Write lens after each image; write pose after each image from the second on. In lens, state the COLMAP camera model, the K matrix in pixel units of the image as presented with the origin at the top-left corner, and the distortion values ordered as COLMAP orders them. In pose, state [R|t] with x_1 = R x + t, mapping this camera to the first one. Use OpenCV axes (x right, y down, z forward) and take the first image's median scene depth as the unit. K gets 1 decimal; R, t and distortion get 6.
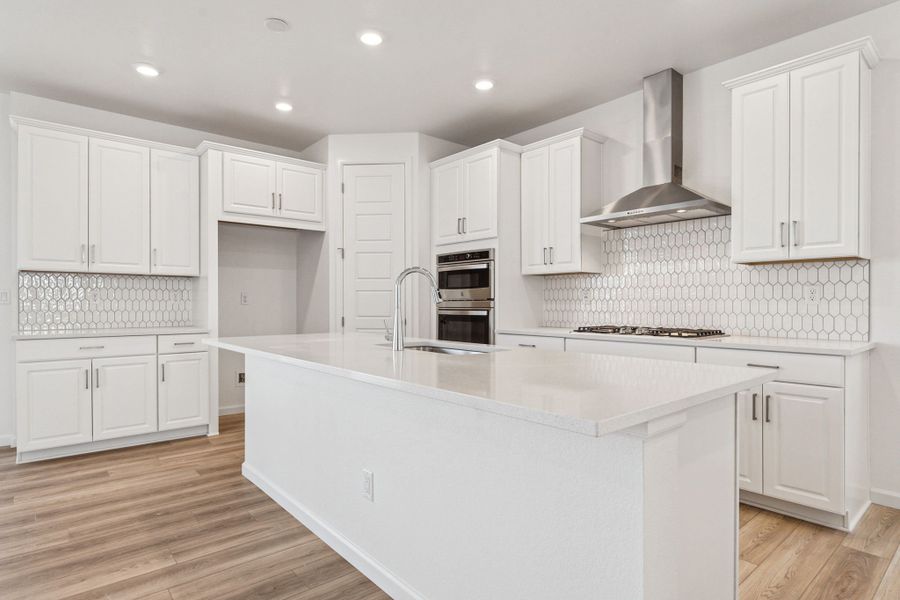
lens RADIAL K [[486.5, 0, 447.0], [0, 486.5, 304.9], [0, 0, 1]] dist [-0.001559, -0.000388]
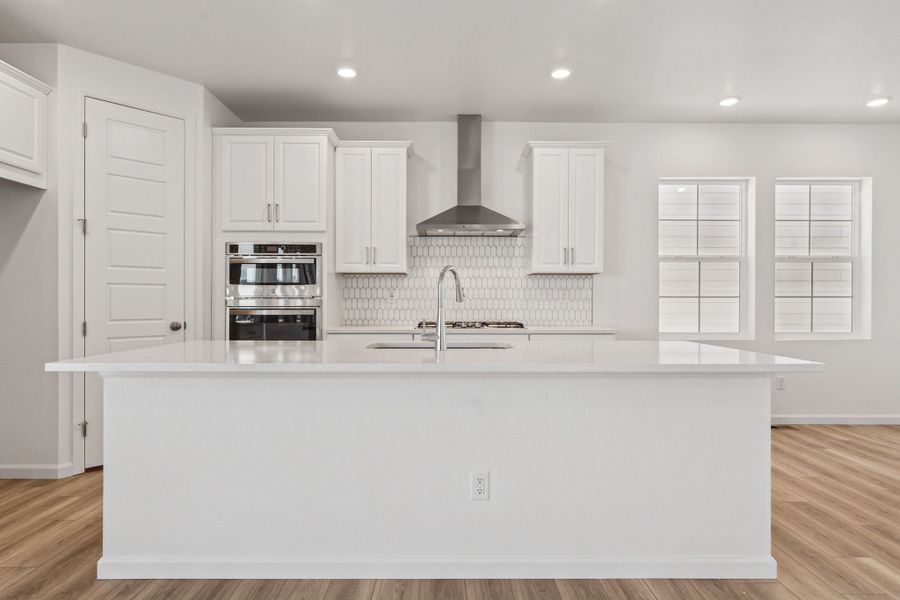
lens RADIAL K [[501.6, 0, 450.0], [0, 501.6, 300.0], [0, 0, 1]] dist [-0.001385, -0.000200]
pose [[0.640875, 0.003495, 0.767637, -0.510762], [0.001329, 0.999983, -0.005663, -0.000805], [-0.767644, 0.004649, 0.640860, 0.203253]]
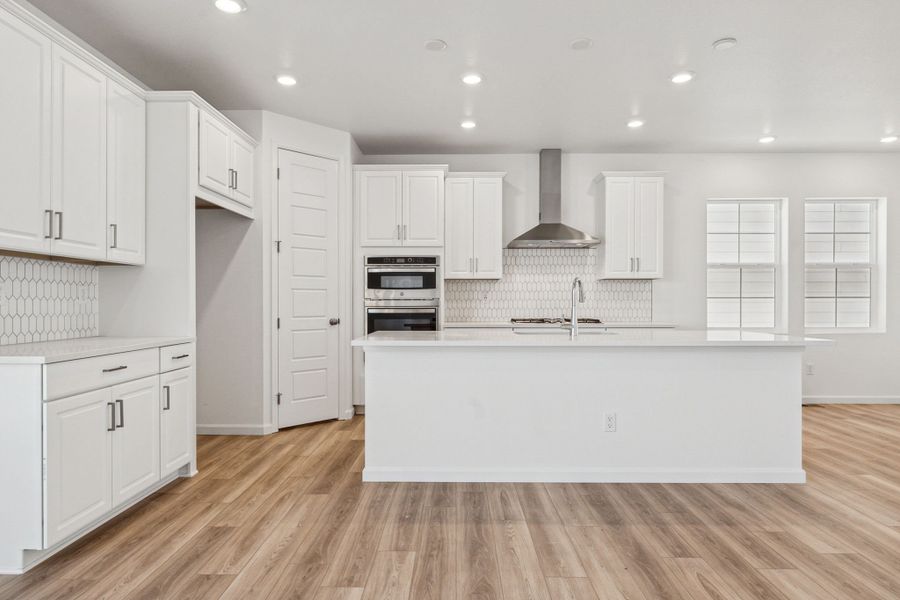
lens RADIAL K [[527.5, 0, 450.0], [0, 527.5, 300.0], [0, 0, 1]] dist [-0.000414, -0.000971]
pose [[0.654740, 0.001968, 0.755852, -0.896137], [0.003543, 0.999978, -0.005672, -0.001930], [-0.755846, 0.006391, 0.654718, 0.154595]]
